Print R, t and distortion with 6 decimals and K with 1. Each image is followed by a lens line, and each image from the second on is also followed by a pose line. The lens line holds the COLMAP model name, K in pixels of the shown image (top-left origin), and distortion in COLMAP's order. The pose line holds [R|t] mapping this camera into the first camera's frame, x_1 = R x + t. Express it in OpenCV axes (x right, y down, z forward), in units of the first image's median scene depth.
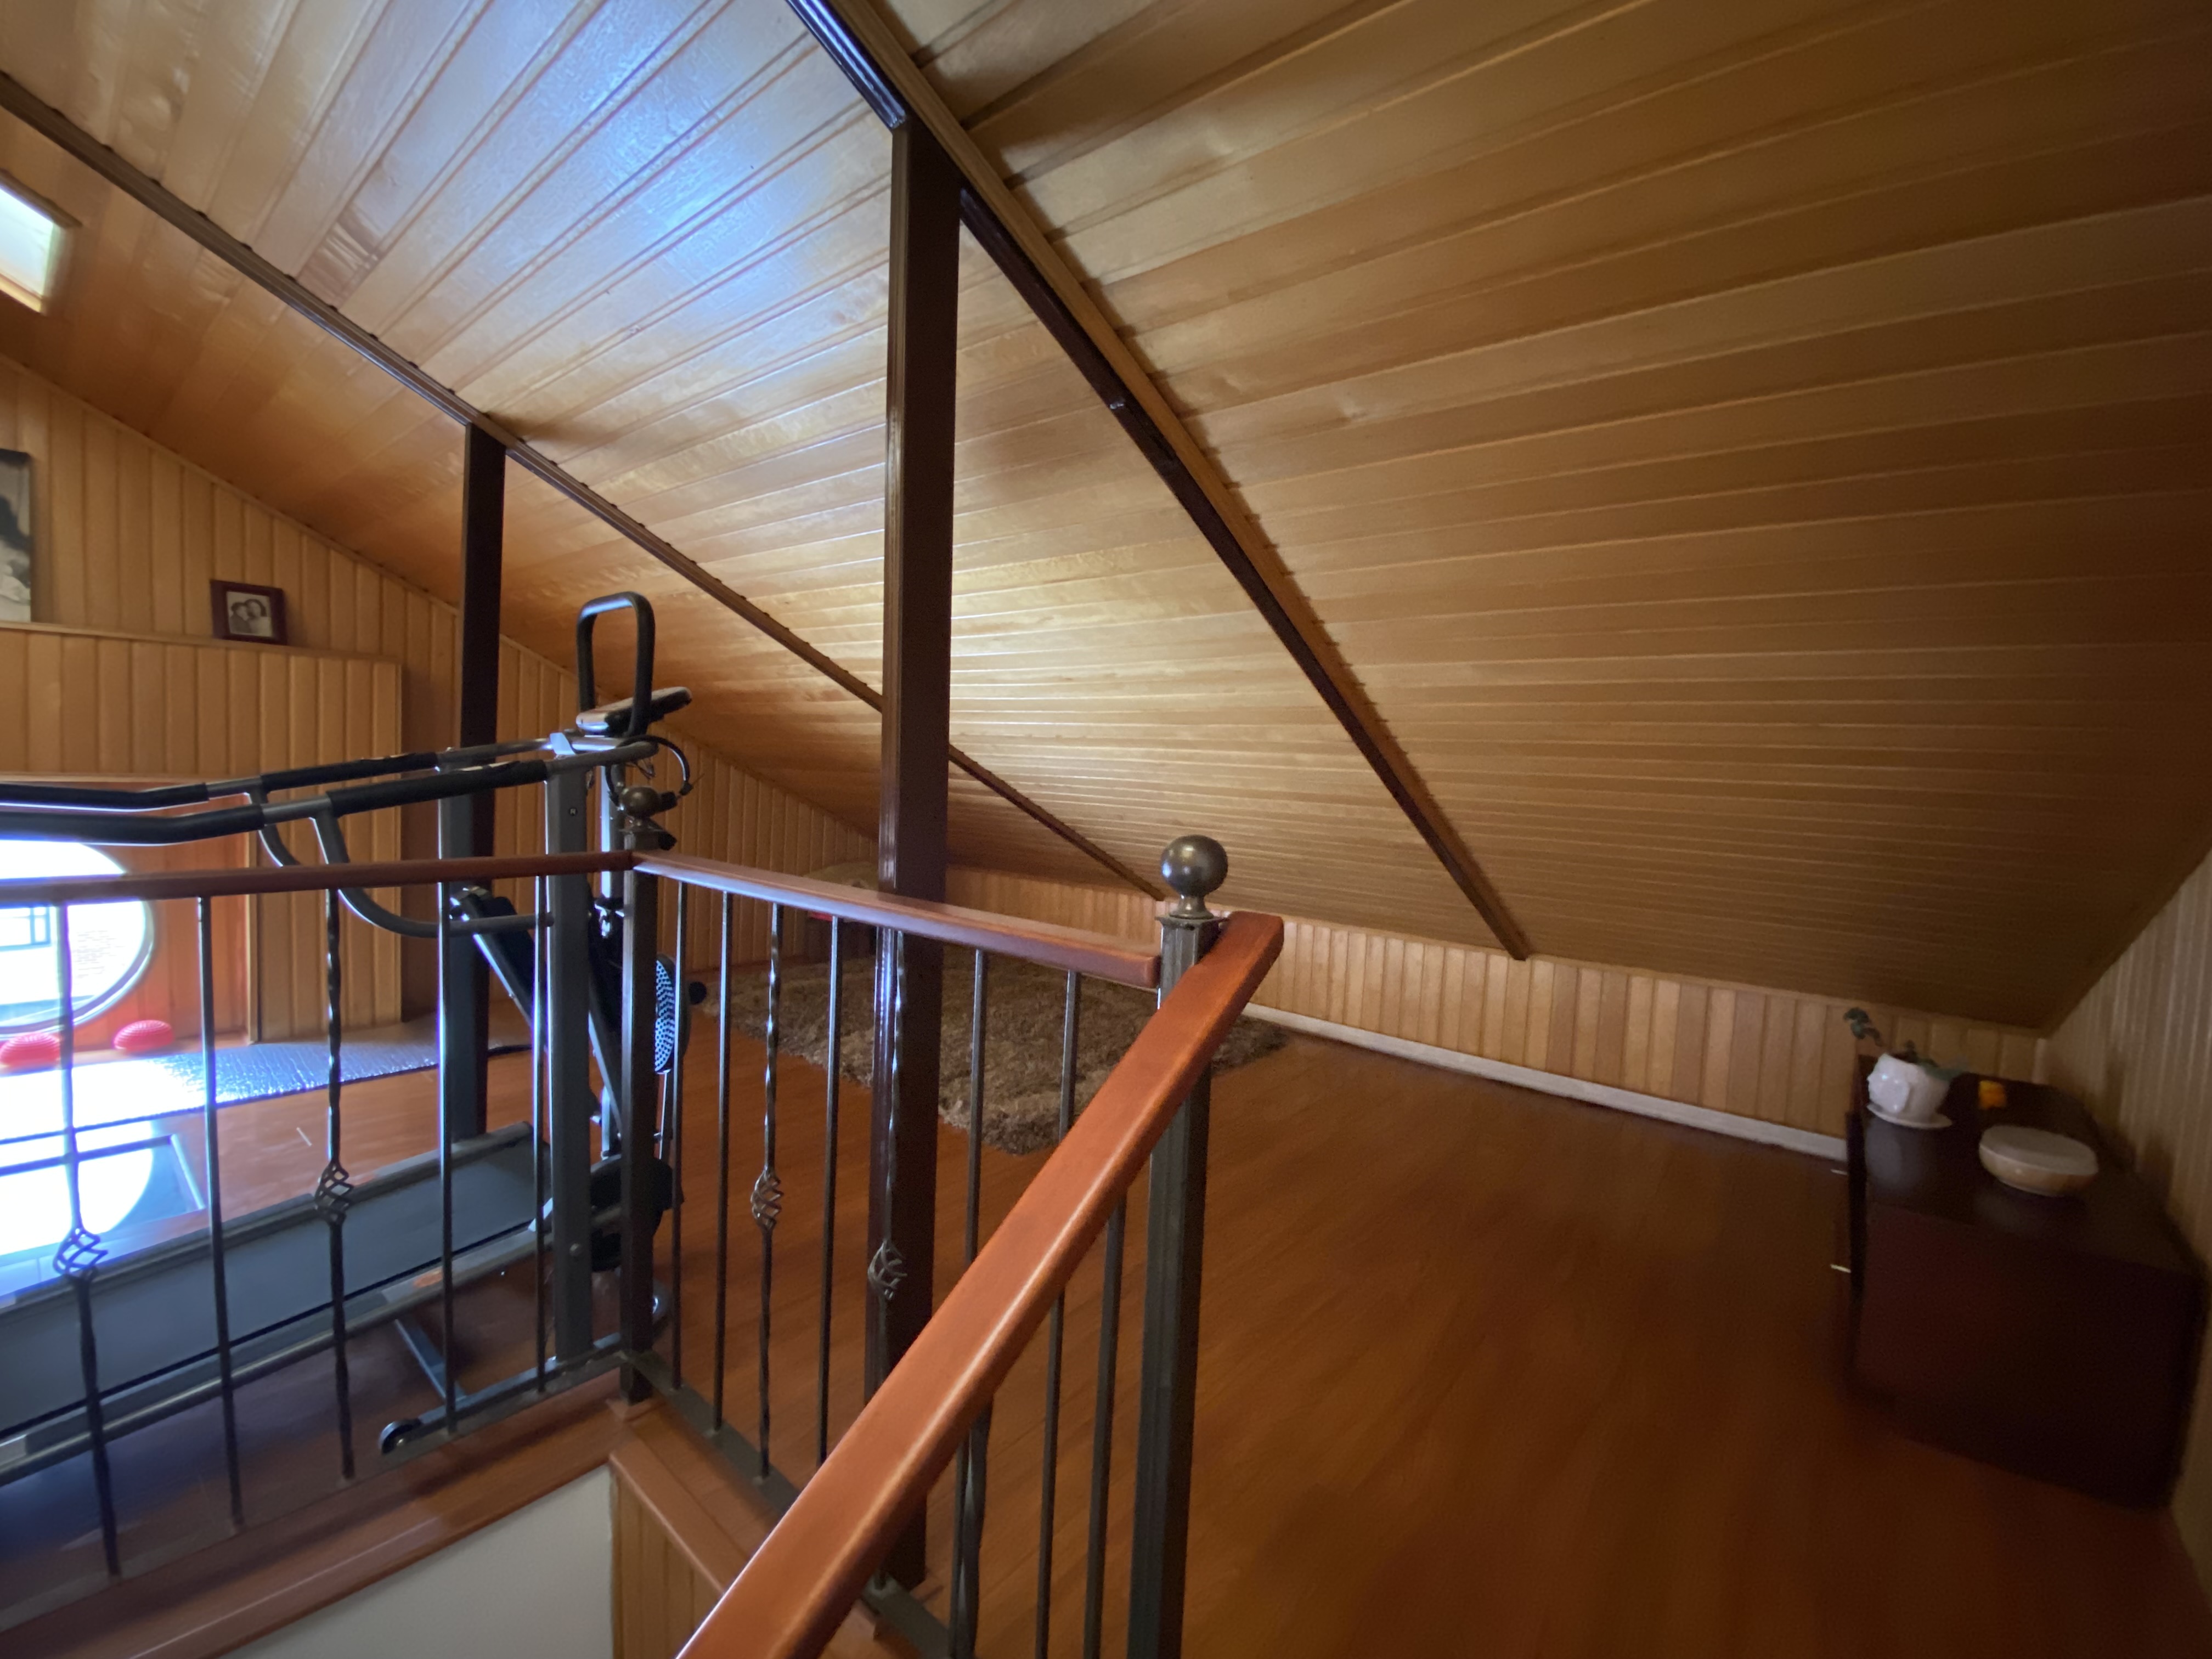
lens RADIAL K [[871.4, 0, 1105.2], [0, 871.4, 818.9], [0, 0, 1]] dist [0.012170, -0.015723]
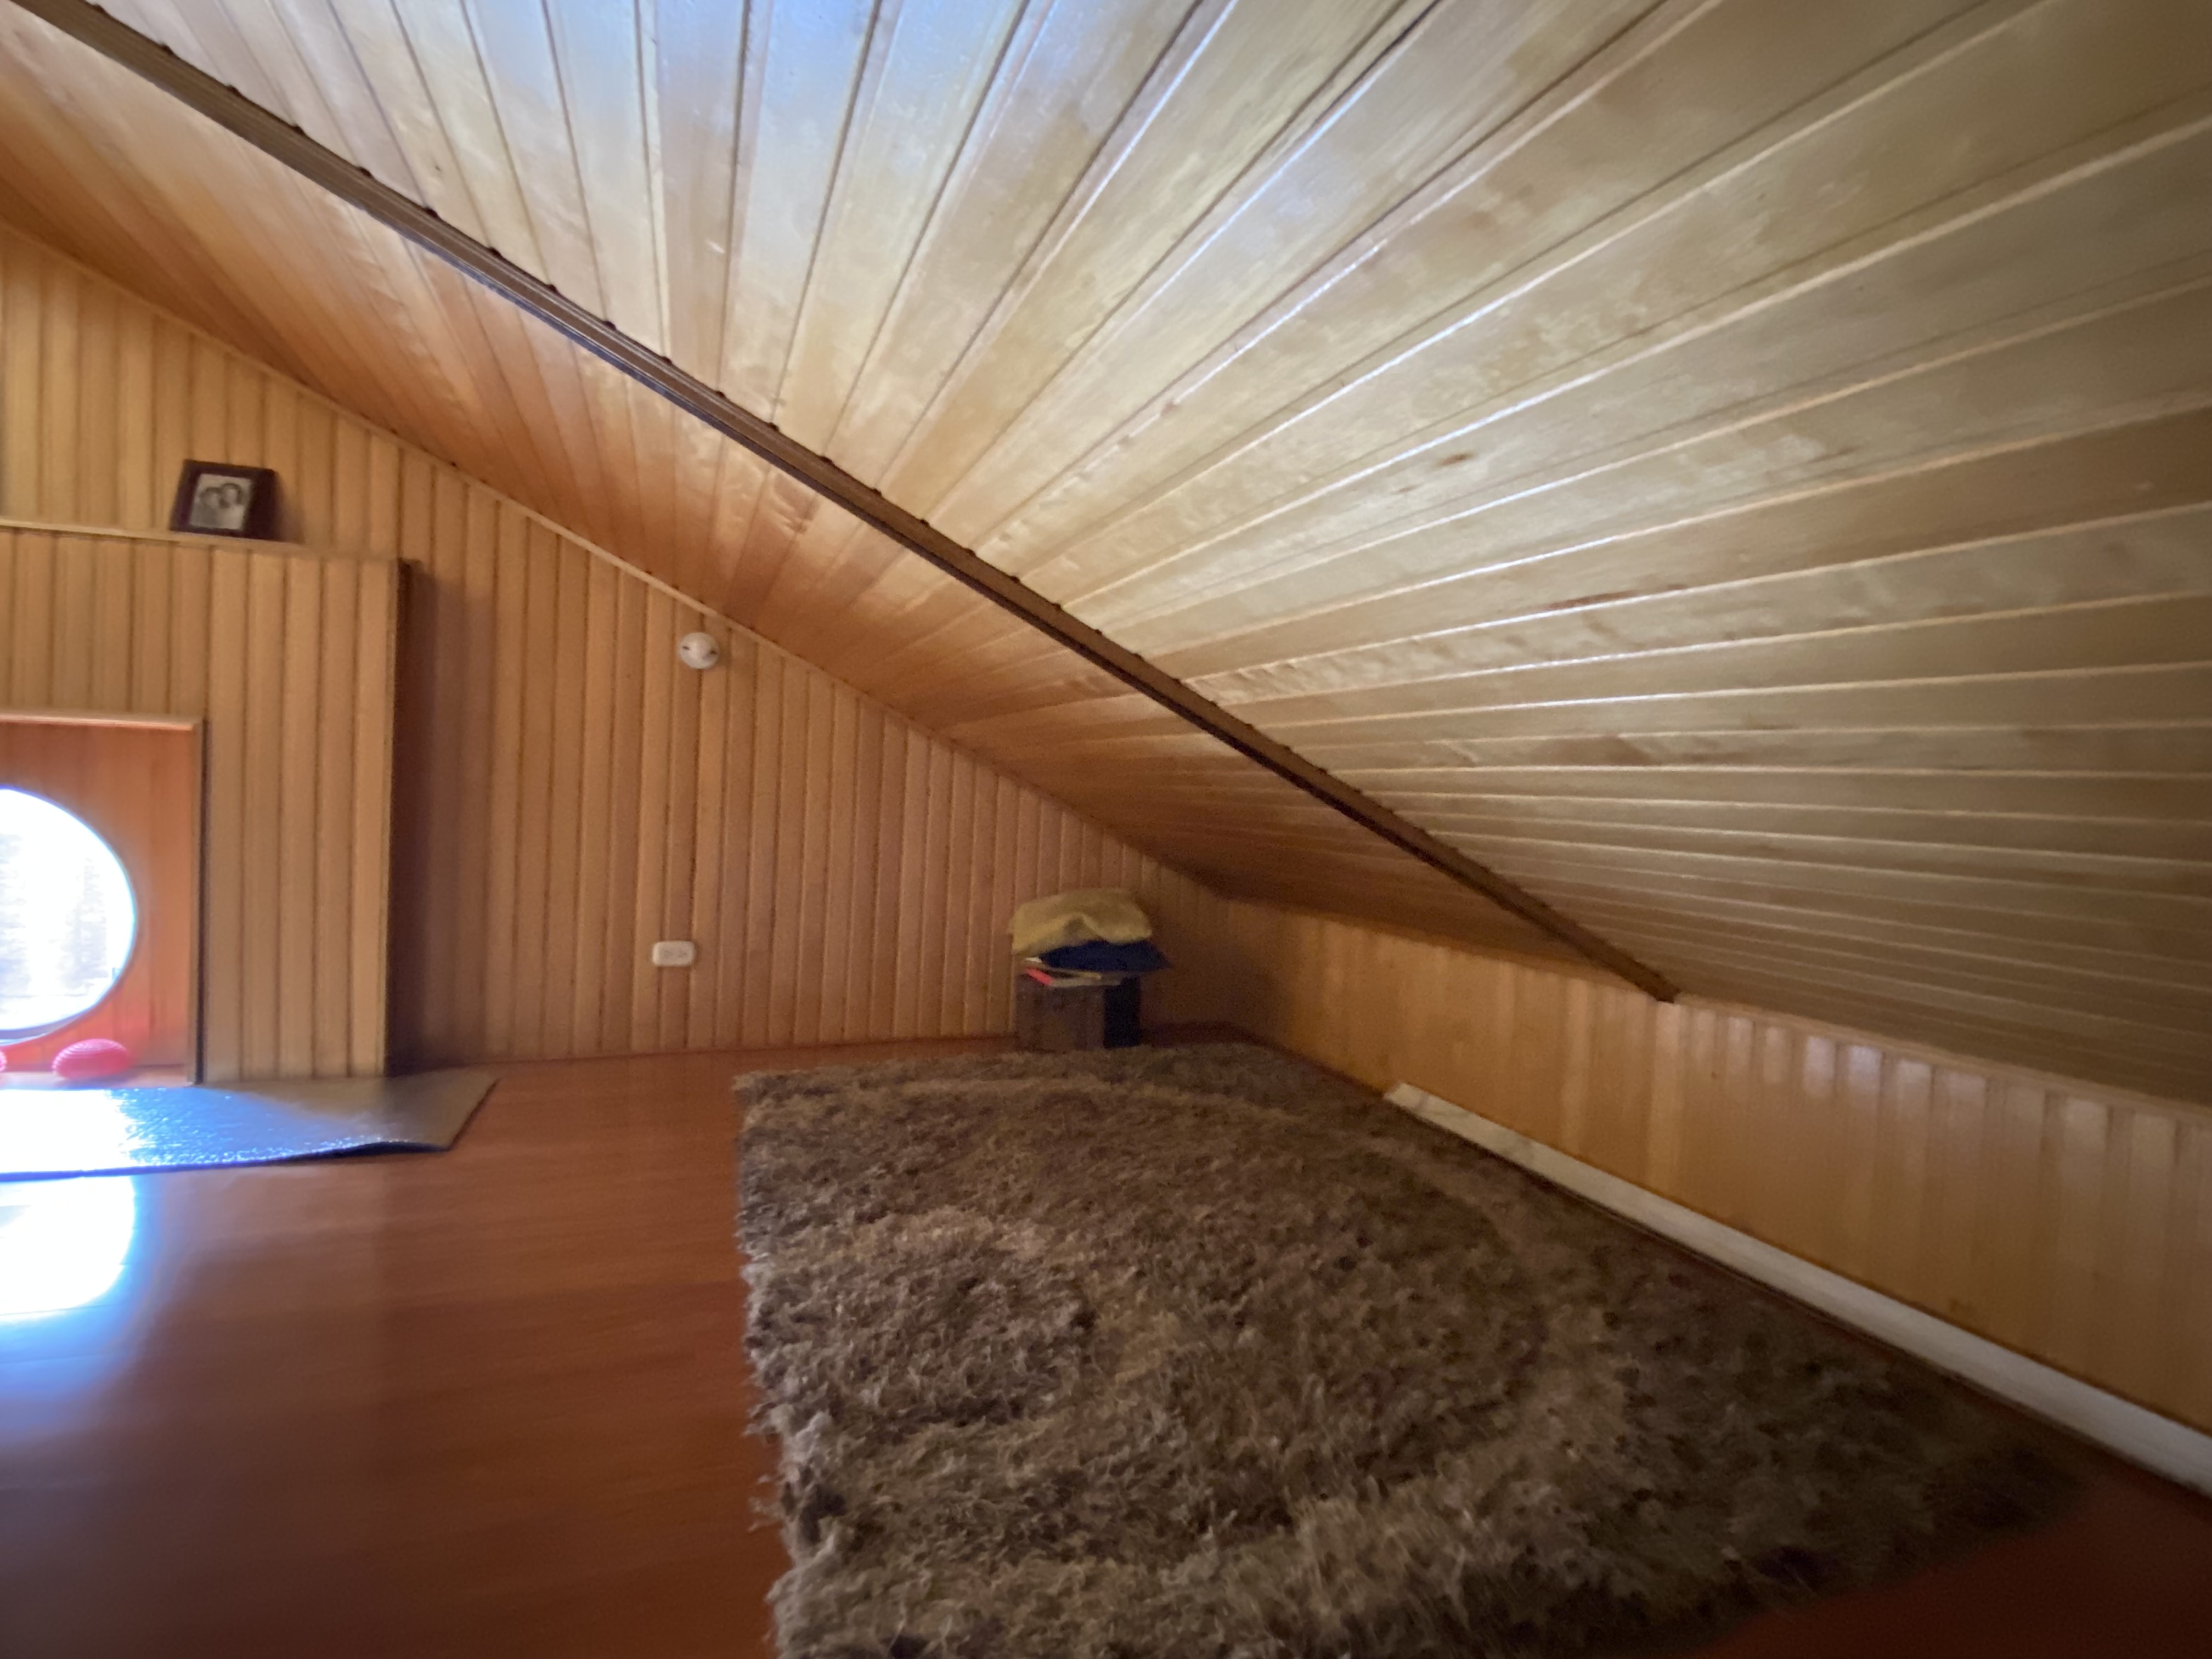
lens RADIAL K [[1050.0, 0, 1106.0], [0, 1050.0, 829.5], [0, 0, 1]] dist [-0.005317, -0.000709]
pose [[0.862616, 0.007511, -0.505803, 0.118951], [-0.028211, 0.999048, -0.033277, 0.051767], [0.505072, 0.042974, 0.862007, 0.615187]]
